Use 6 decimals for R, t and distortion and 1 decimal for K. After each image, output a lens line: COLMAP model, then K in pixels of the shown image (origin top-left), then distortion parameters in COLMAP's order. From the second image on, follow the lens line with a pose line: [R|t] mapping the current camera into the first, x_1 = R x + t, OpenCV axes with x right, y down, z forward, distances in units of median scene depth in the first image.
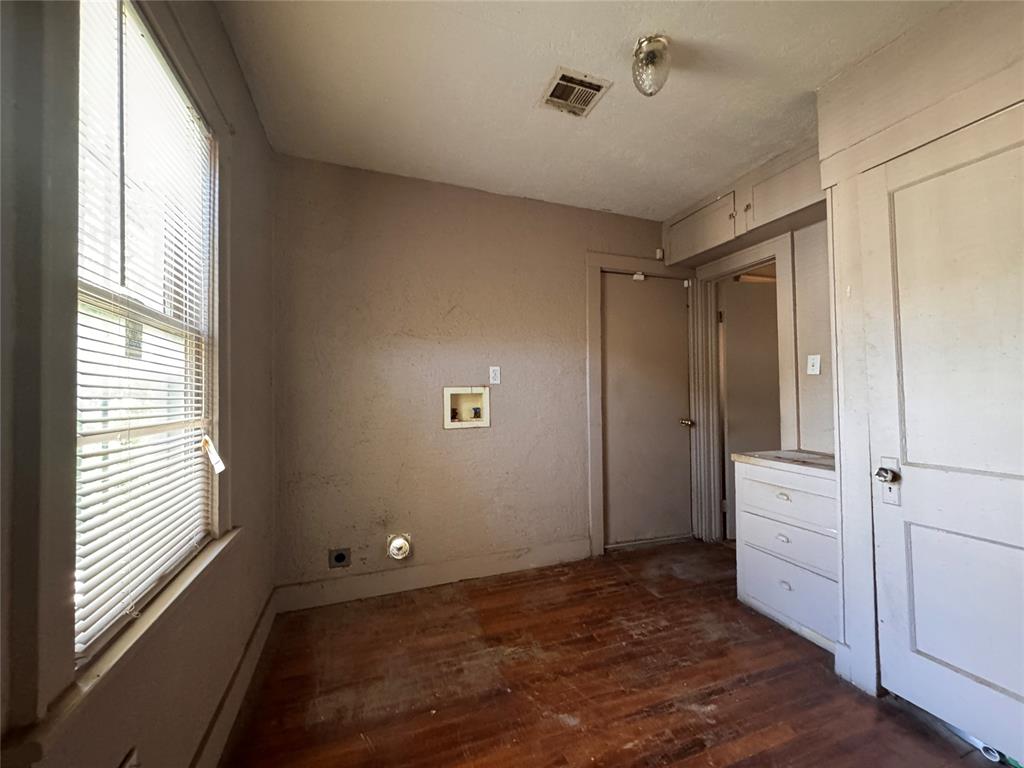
lens RADIAL K [[405.9, 0, 512.0], [0, 405.9, 384.0], [0, 0, 1]] dist [0.000034, 0.000007]
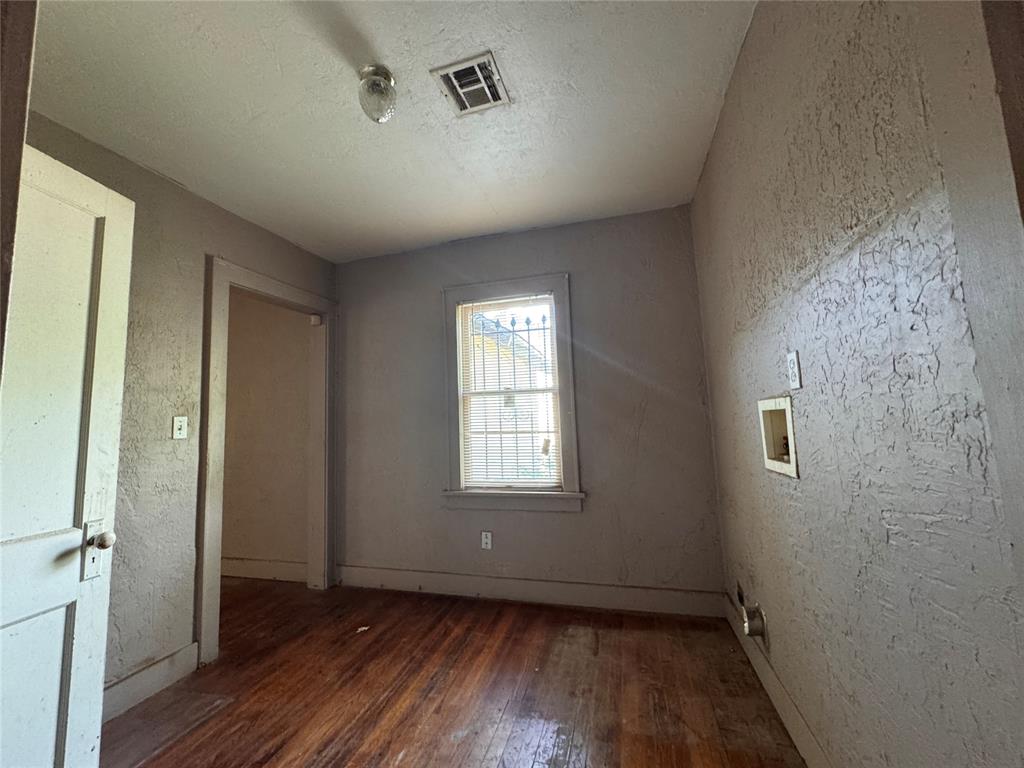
lens RADIAL K [[367.5, 0, 490.2], [0, 367.5, 390.9], [0, 0, 1]] dist [0.000286, 0.000032]
pose [[-0.587248, -0.045240, -0.808142, 0.728039], [0.059674, 0.993300, -0.098968, 0.038437], [0.807204, -0.106344, -0.580614, 1.384272]]
